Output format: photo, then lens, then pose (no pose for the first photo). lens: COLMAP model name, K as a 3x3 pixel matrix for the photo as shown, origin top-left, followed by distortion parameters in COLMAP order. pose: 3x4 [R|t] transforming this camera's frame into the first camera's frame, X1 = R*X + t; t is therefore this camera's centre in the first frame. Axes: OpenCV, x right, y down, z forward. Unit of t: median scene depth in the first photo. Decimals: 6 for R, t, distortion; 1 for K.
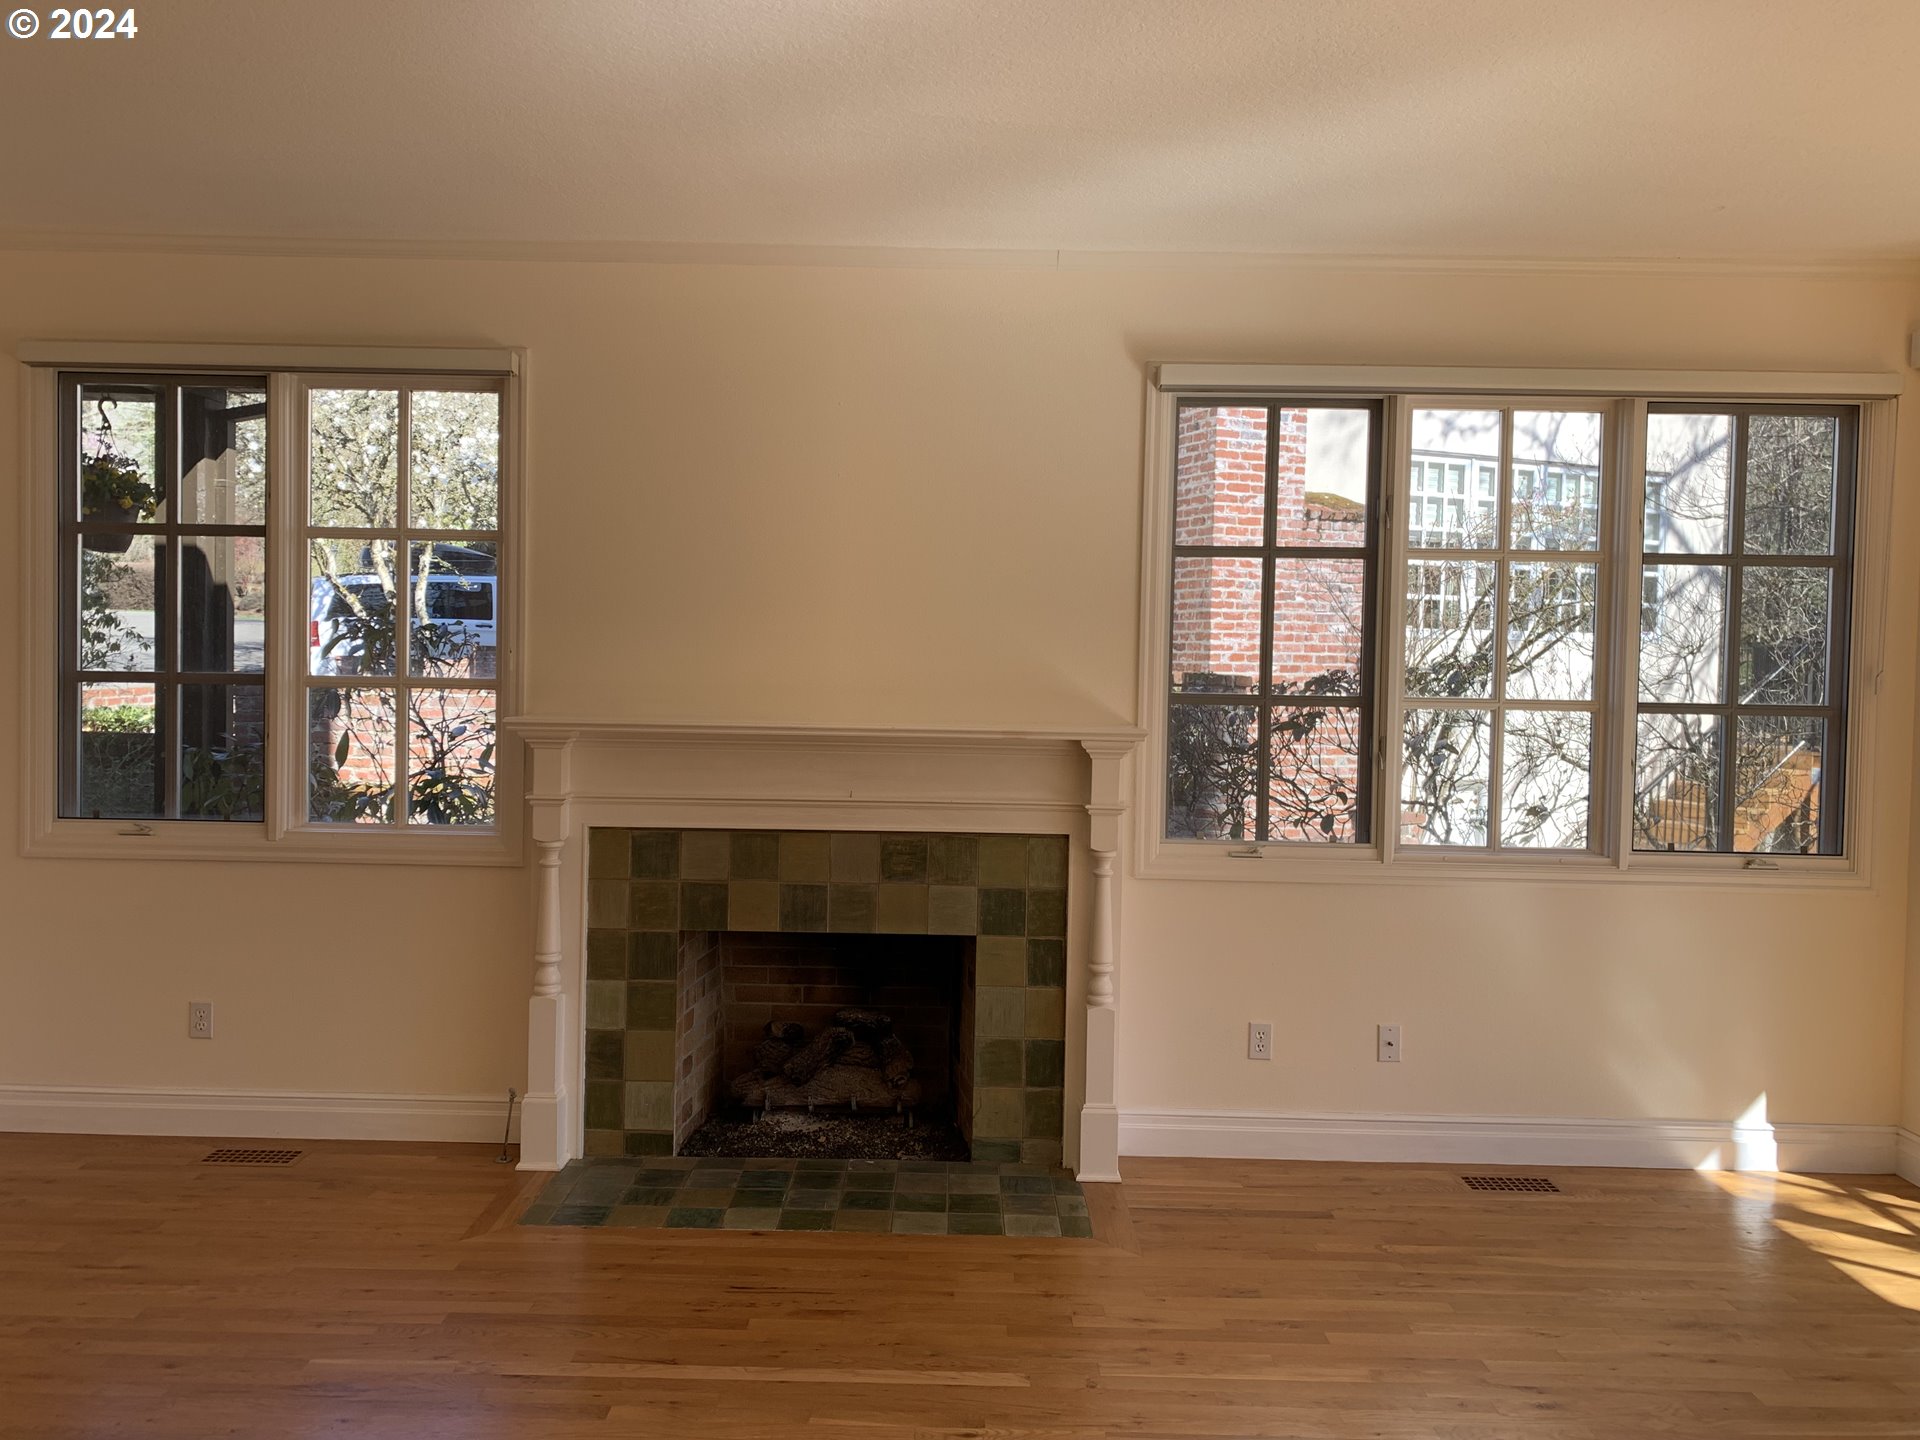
lens RADIAL K [[1497.3, 0, 965.4], [0, 1497.3, 710.5], [0, 0, 1]] dist [0.026314, -0.017683]
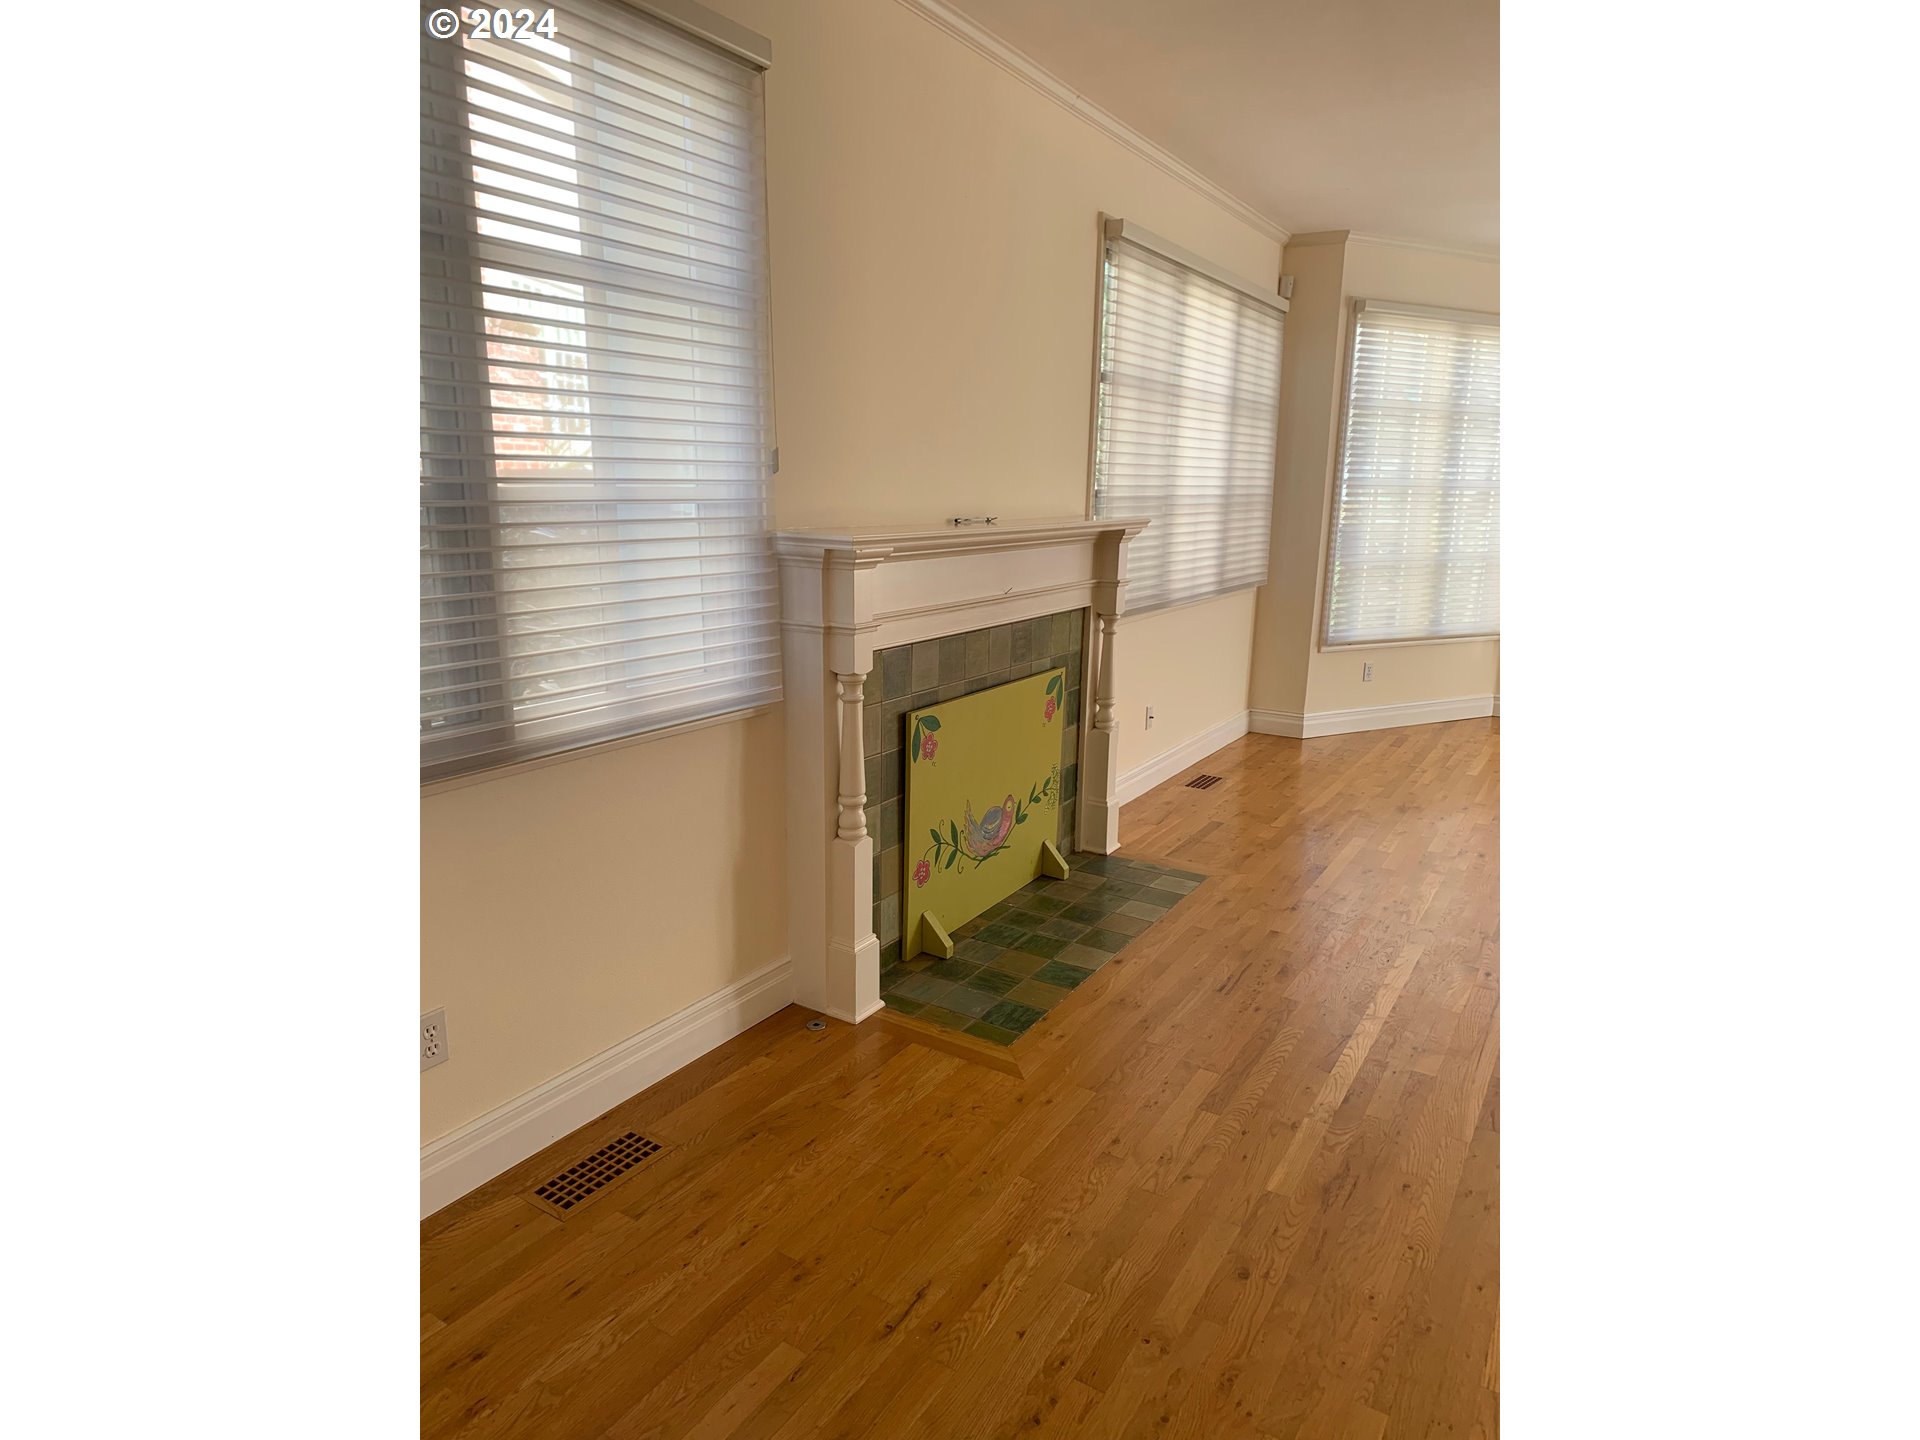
lens RADIAL K [[1061.7, 0, 1030.9], [0, 1061.7, 741.7], [0, 0, 1]] dist [0.025517, 0.000302]
pose [[0.504412, -0.214252, 0.836460, -0.756226], [0.014360, 0.970674, 0.239970, -0.024683], [-0.863344, -0.109032, 0.492696, 0.588101]]
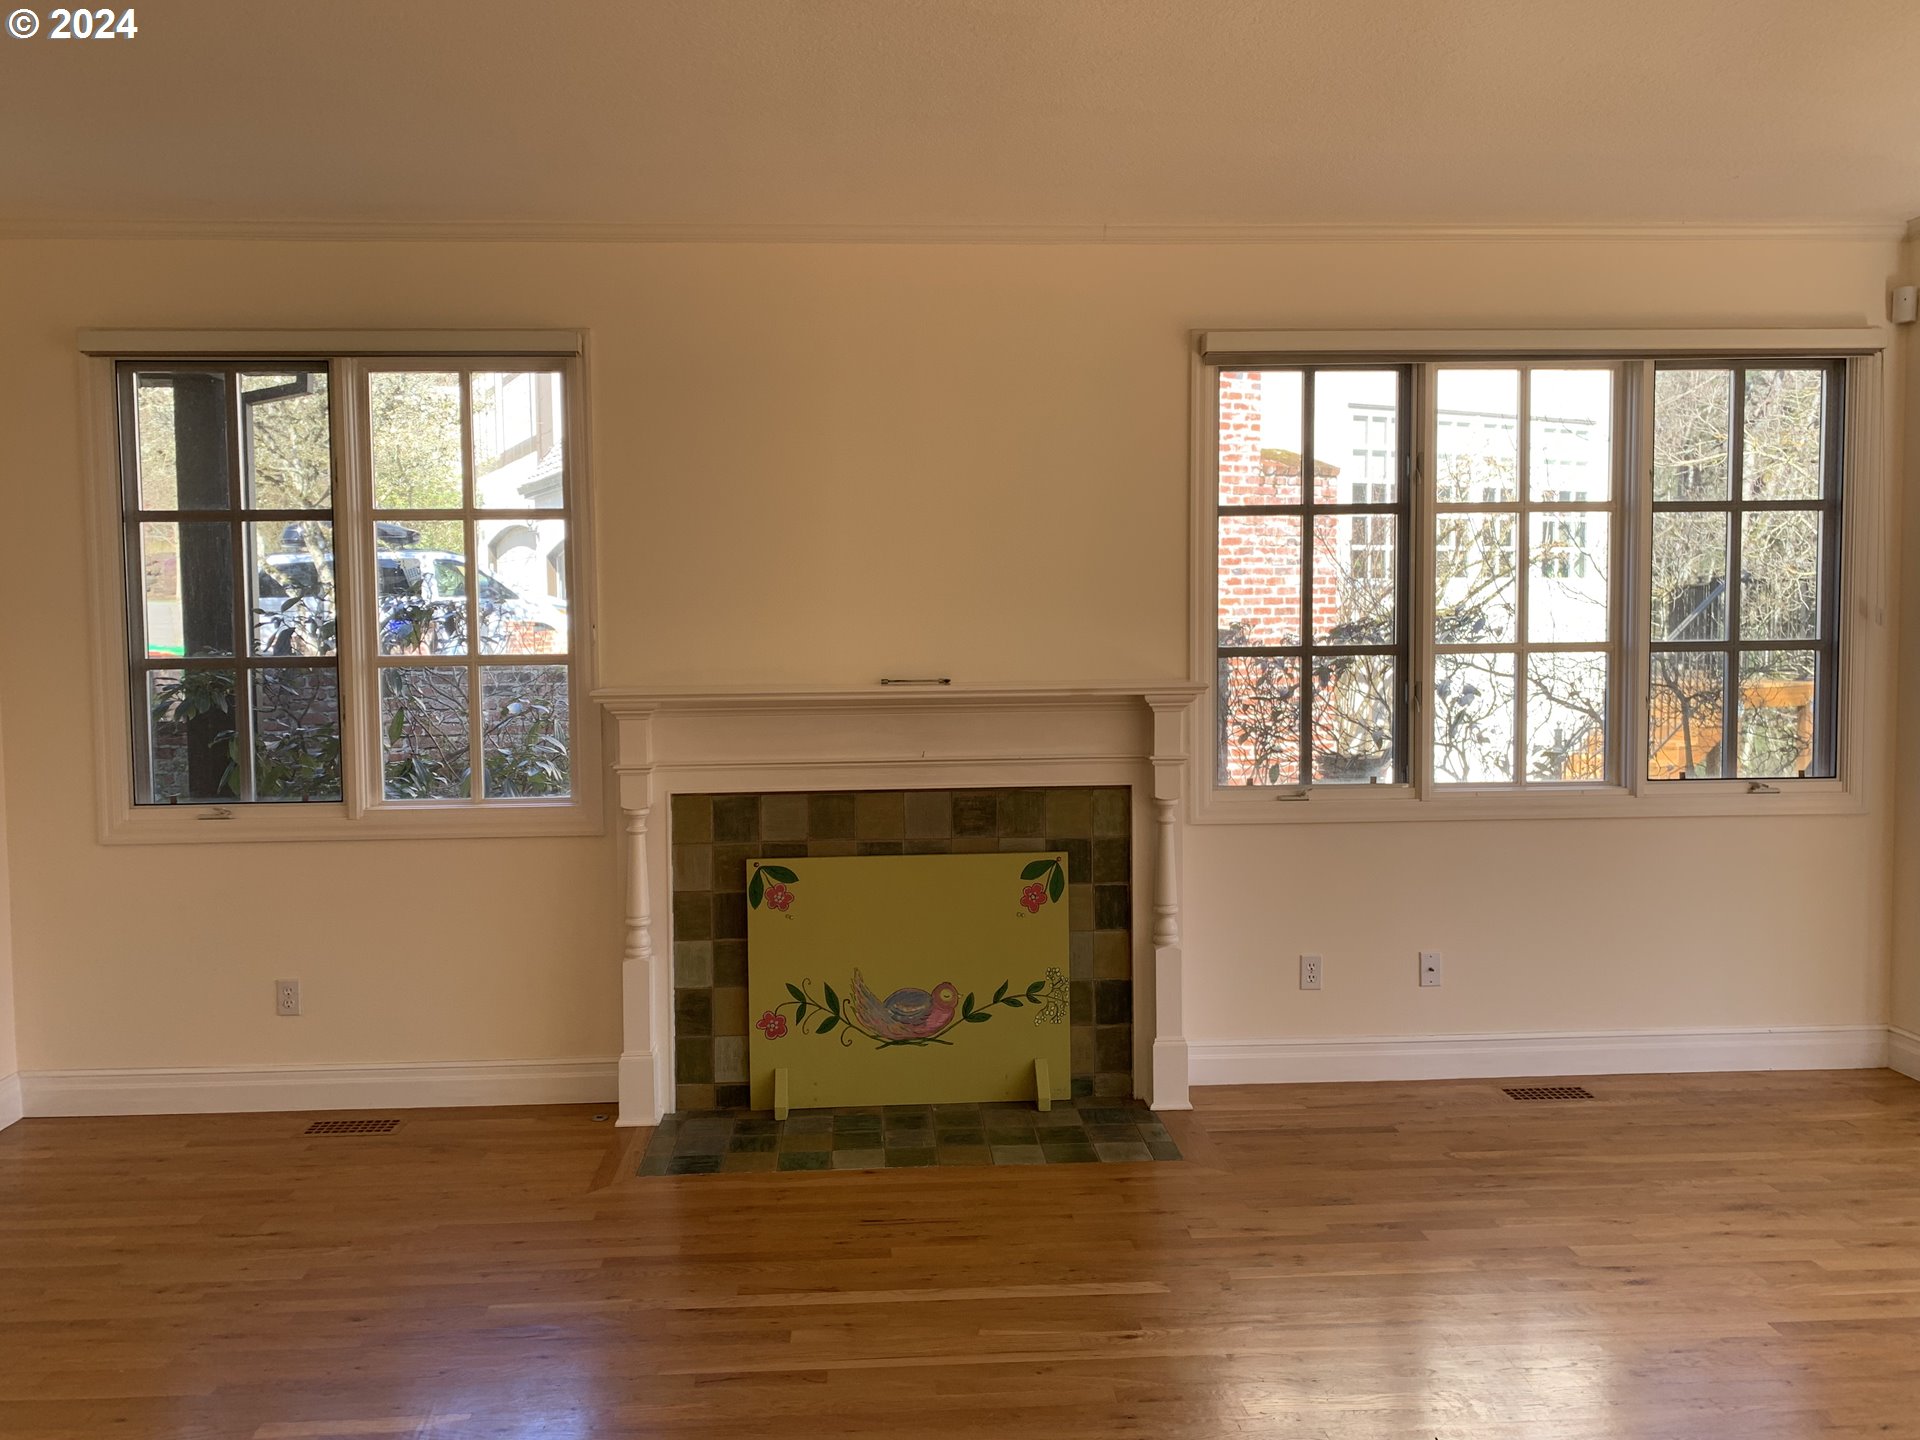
lens RADIAL K [[1497.3, 0, 961.9], [0, 1497.3, 712.8], [0, 0, 1]] dist [0.026314, -0.017683]
pose [[0.997546, -0.034035, 0.061188, -0.113446], [0.032358, 0.999079, 0.028188, -0.001108], [-0.062091, -0.026139, 0.997728, -0.040715]]
